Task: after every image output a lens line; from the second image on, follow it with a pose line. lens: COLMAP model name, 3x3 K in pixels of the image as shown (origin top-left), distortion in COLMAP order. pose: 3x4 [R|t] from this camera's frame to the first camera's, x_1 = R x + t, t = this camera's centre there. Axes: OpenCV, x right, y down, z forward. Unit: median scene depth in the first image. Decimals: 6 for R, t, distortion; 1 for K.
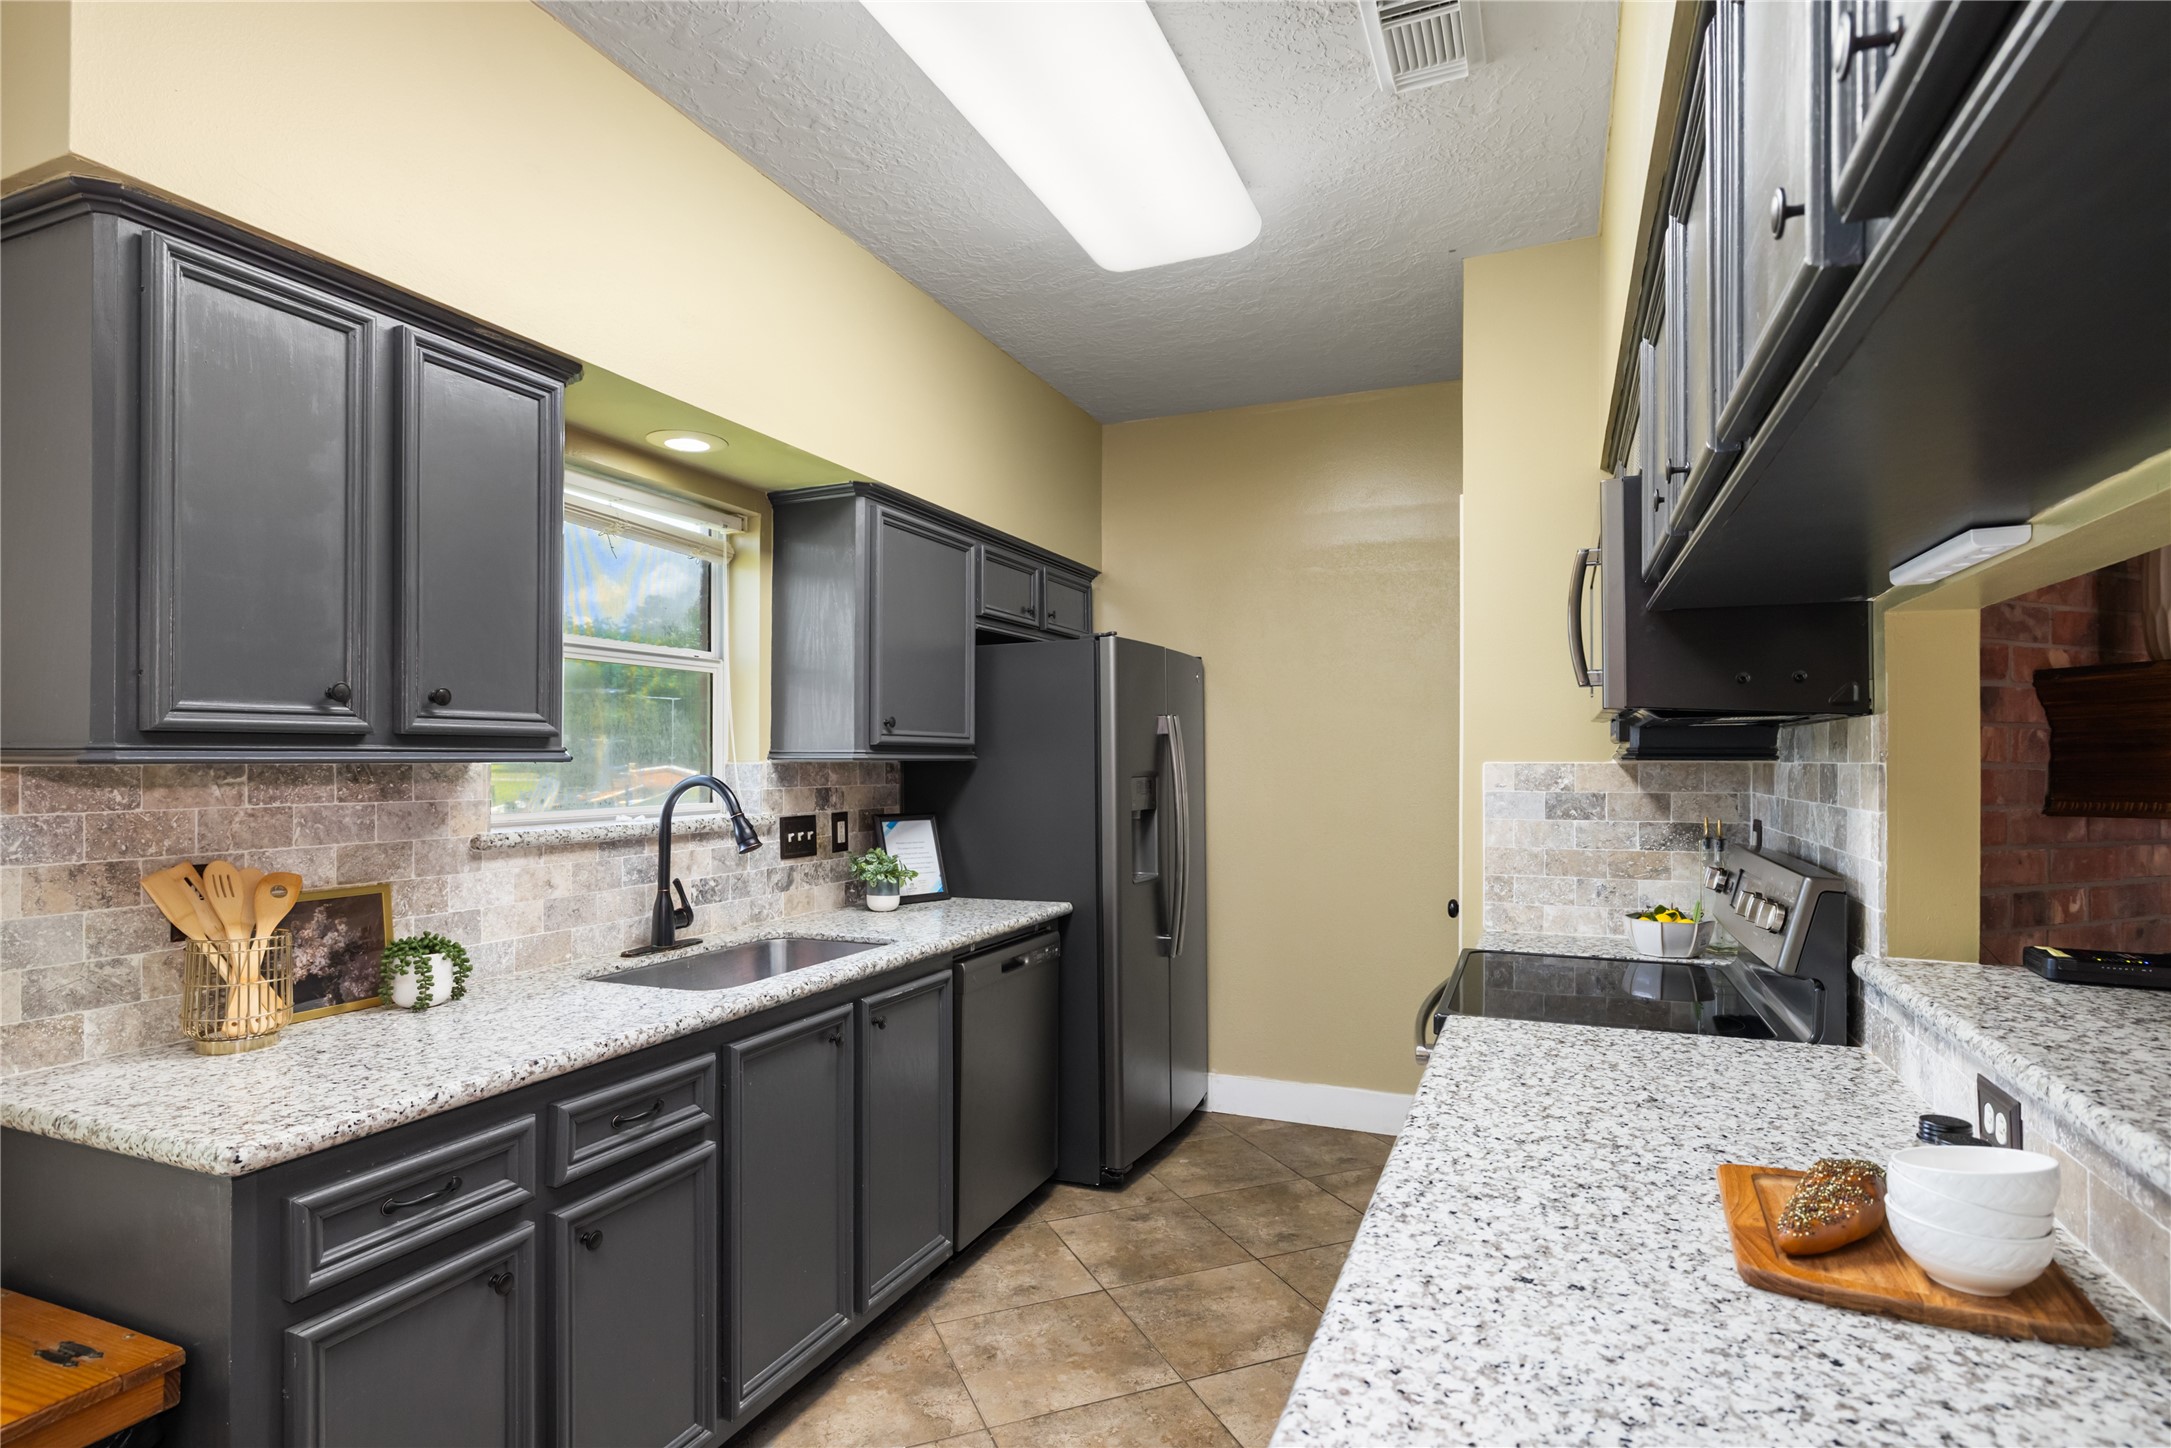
lens RADIAL K [[1110.9, 0, 1092.7], [0, 1110.9, 753.2], [0, 0, 1]] dist [-0.001100, 0.000438]
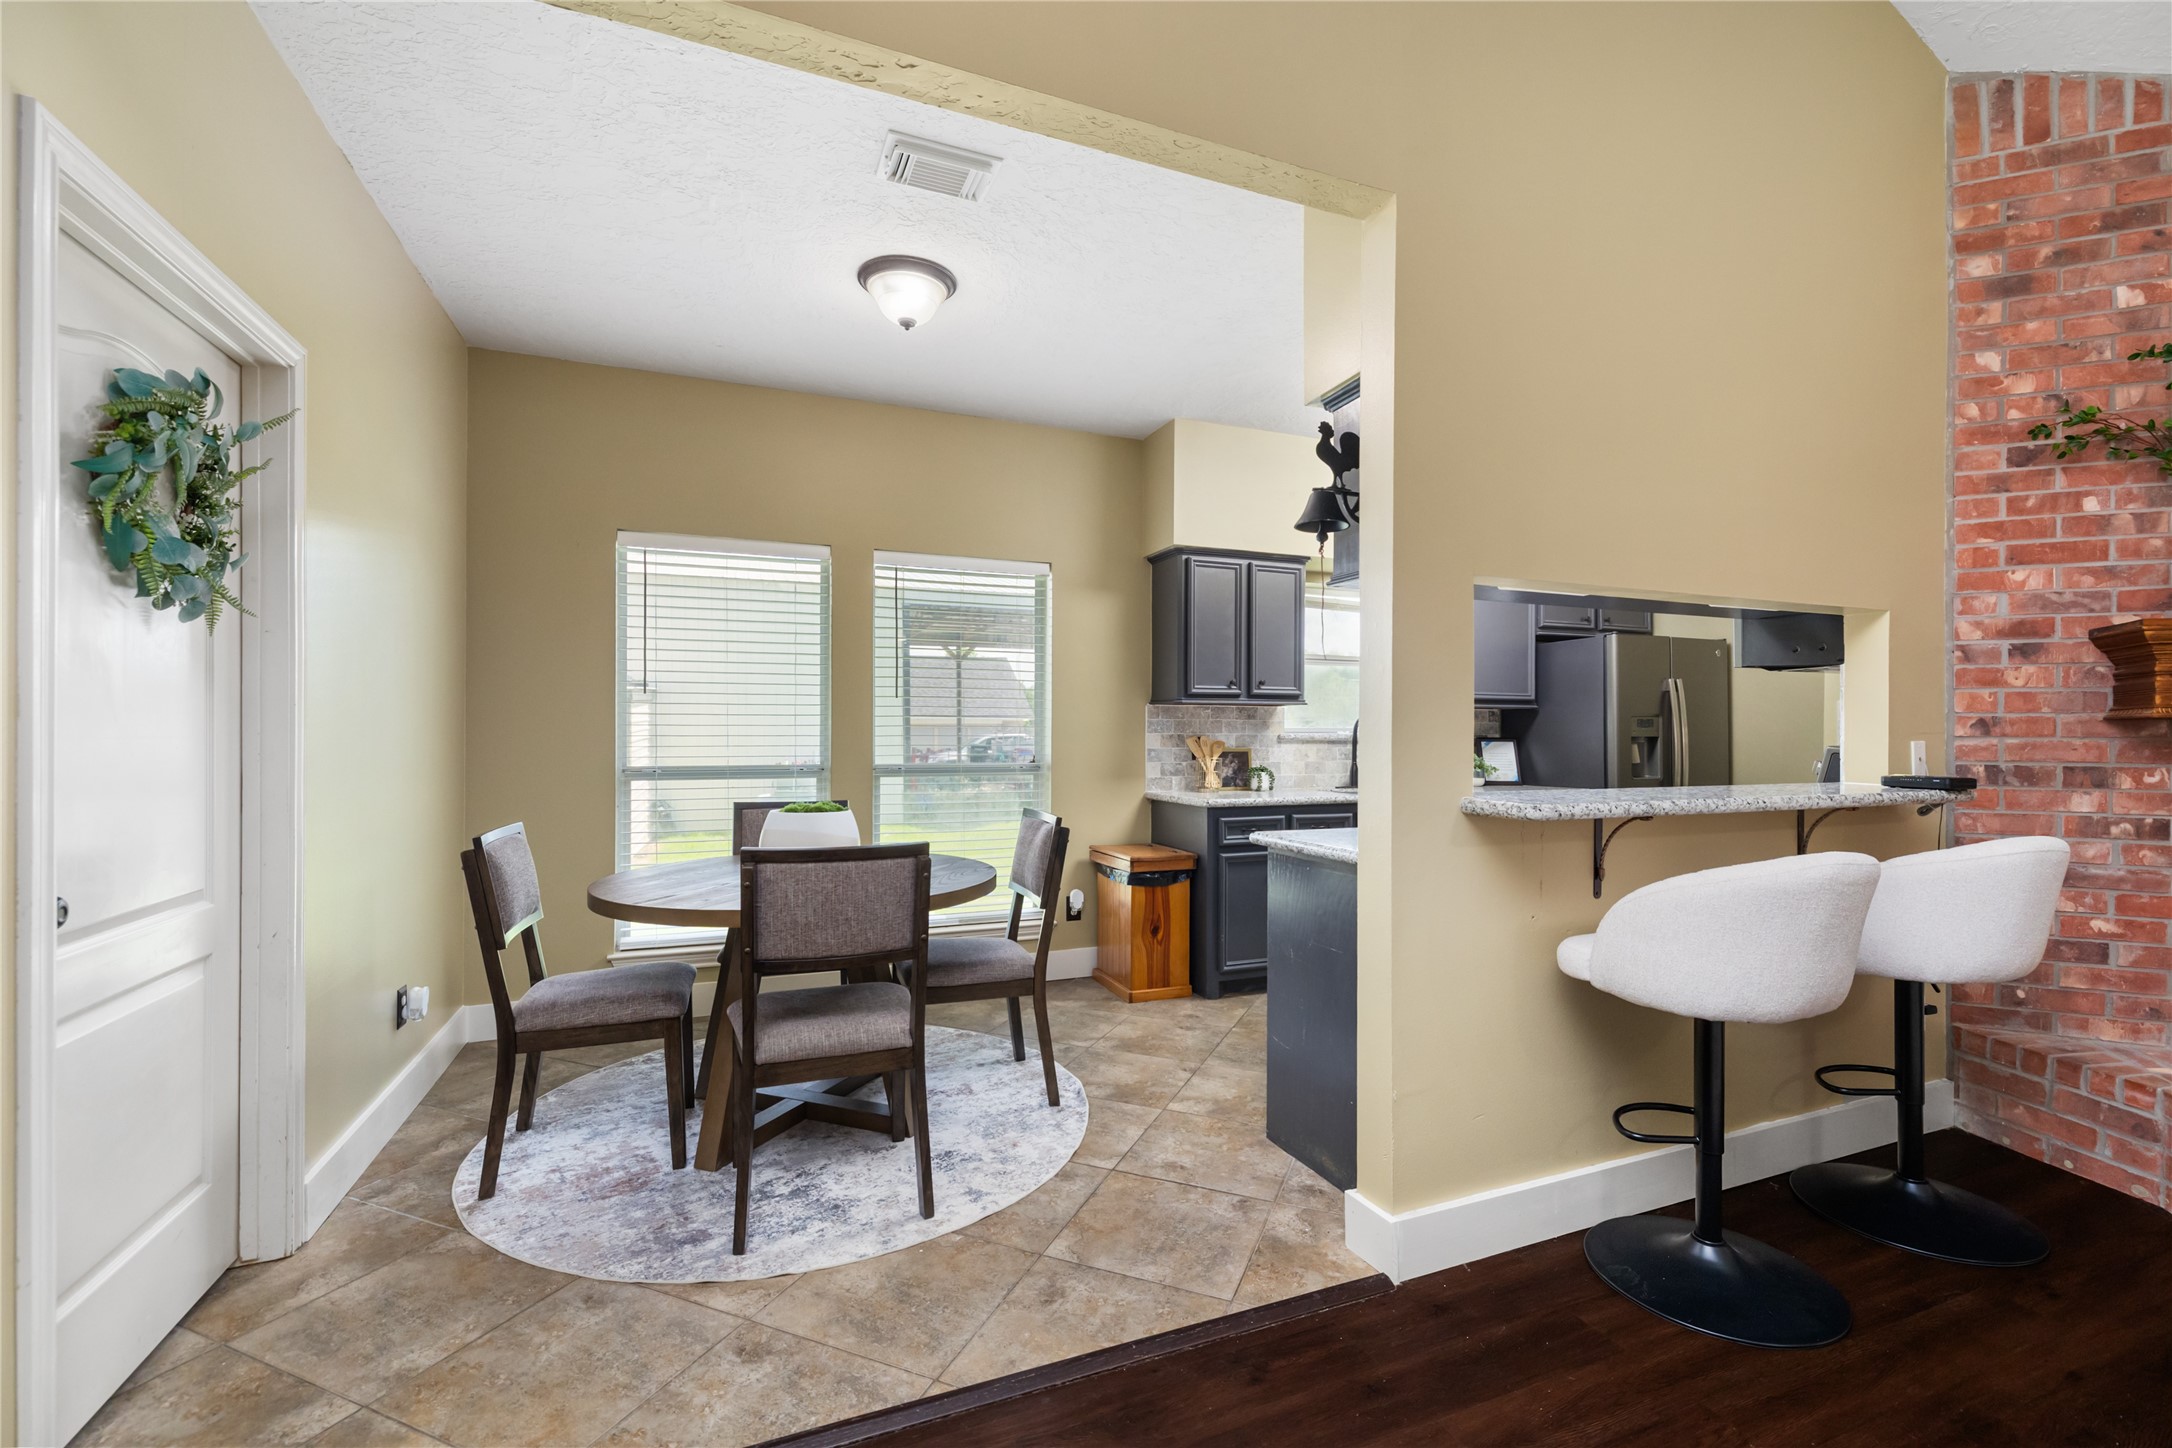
lens RADIAL K [[929.3, 0, 1096.7], [0, 929.3, 729.9], [0, 0, 1]] dist [-0.002663, 0.001534]
pose [[0.715297, -0.000961, -0.698820, 0.693014], [0.002718, 0.999995, 0.001407, 0.059566], [0.698815, -0.002906, 0.715296, -0.906350]]
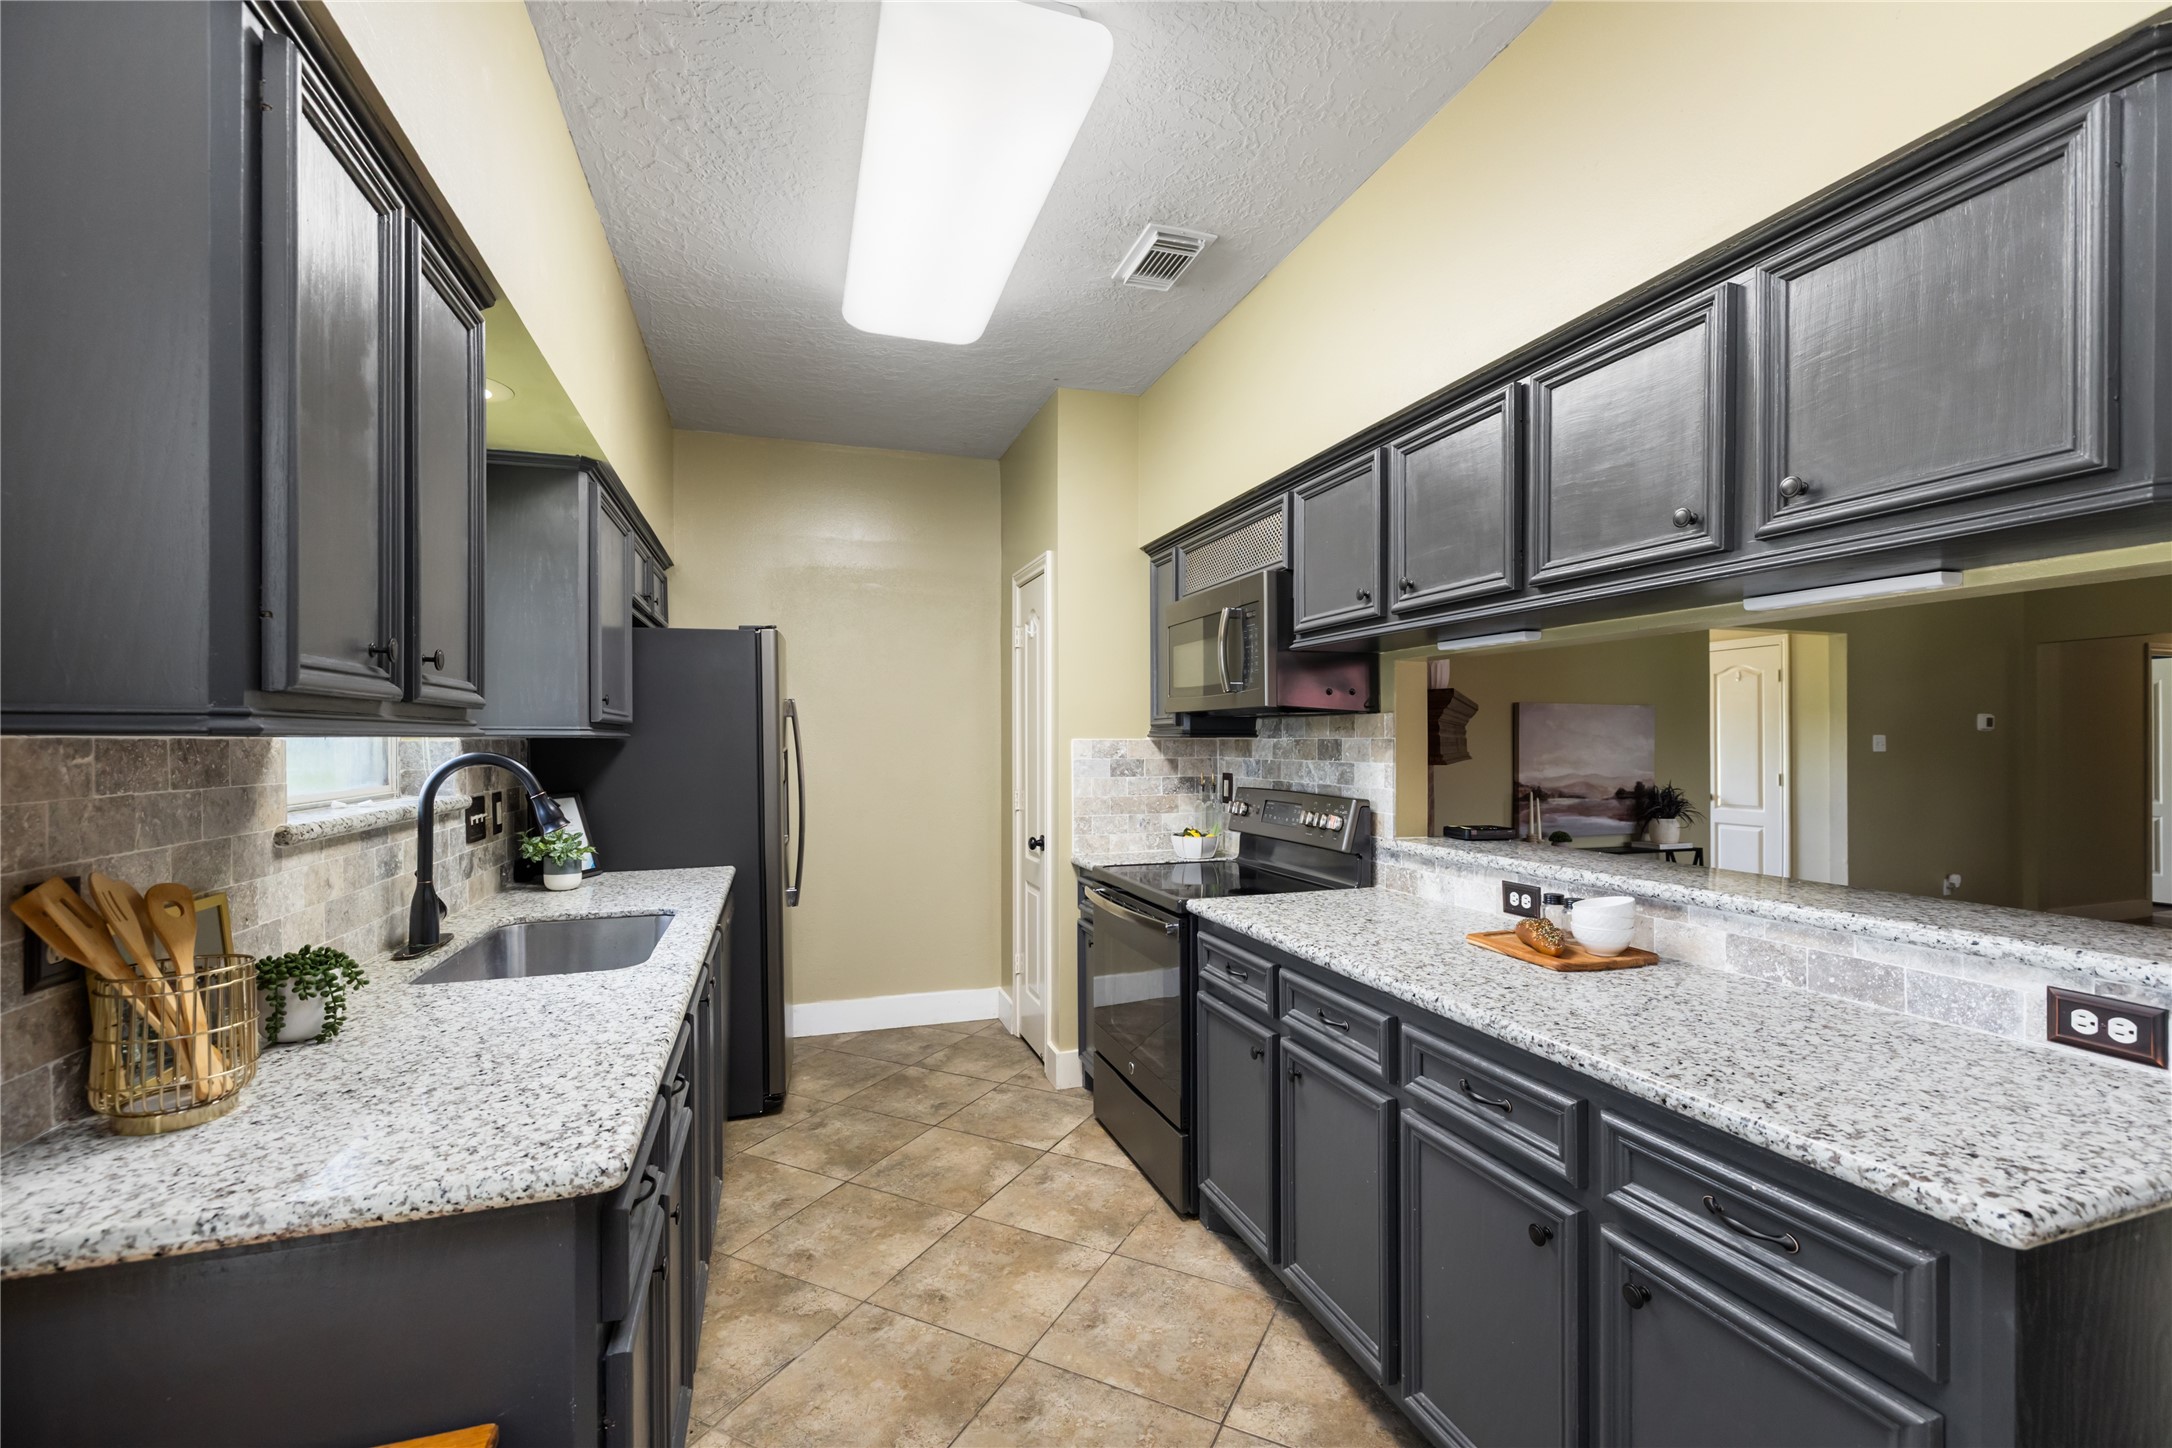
lens RADIAL K [[929.3, 0, 1100.8], [0, 929.3, 741.8], [0, 0, 1]] dist [-0.002663, 0.001534]
pose [[0.746352, -0.001849, 0.665549, -0.563852], [-0.002949, 0.999977, 0.006084, 0.005606], [-0.665545, -0.006503, 0.746330, 0.097835]]
